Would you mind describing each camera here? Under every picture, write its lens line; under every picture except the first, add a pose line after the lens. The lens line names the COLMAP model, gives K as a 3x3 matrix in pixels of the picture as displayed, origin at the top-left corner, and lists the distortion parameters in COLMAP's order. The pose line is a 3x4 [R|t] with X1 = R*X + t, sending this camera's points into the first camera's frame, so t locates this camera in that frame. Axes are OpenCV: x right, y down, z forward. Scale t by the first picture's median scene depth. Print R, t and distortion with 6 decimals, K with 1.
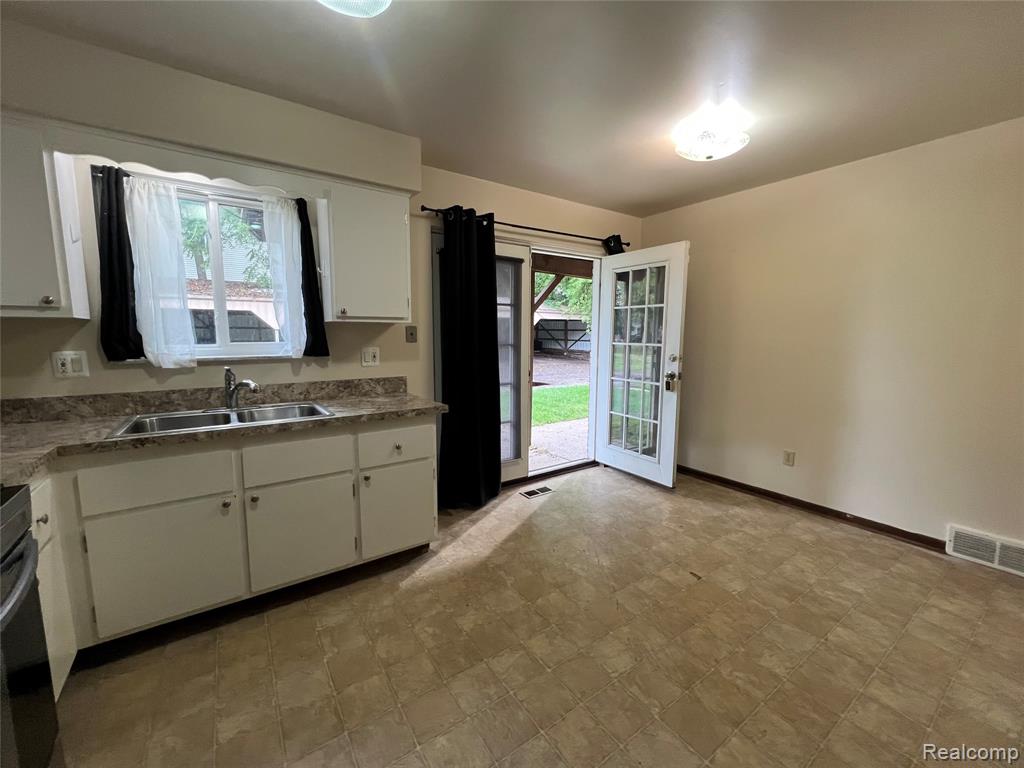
lens RADIAL K [[411.7, 0, 512.0], [0, 411.7, 384.0], [0, 0, 1]] dist [0.000902, 0.000177]
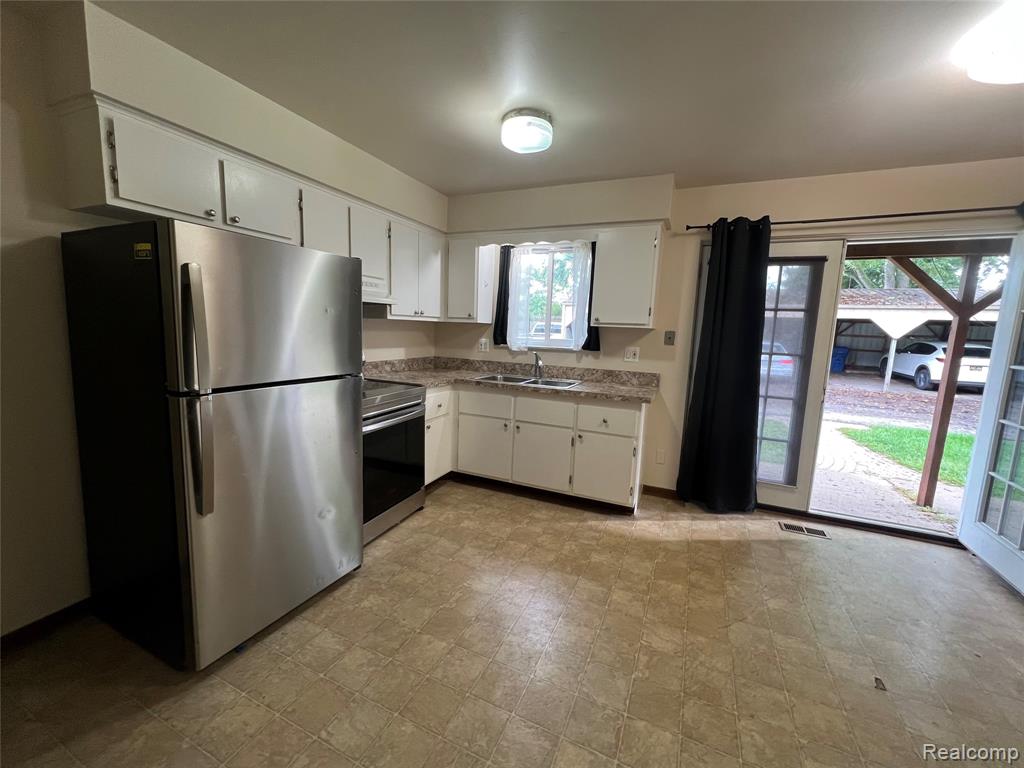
lens RADIAL K [[411.7, 0, 512.0], [0, 411.7, 384.0], [0, 0, 1]] dist [0.000902, 0.000177]
pose [[0.520758, 0.131637, -0.843495, 0.639182], [-0.140650, 0.987768, 0.067317, -0.011352], [0.842039, 0.083582, 0.532902, 0.027601]]
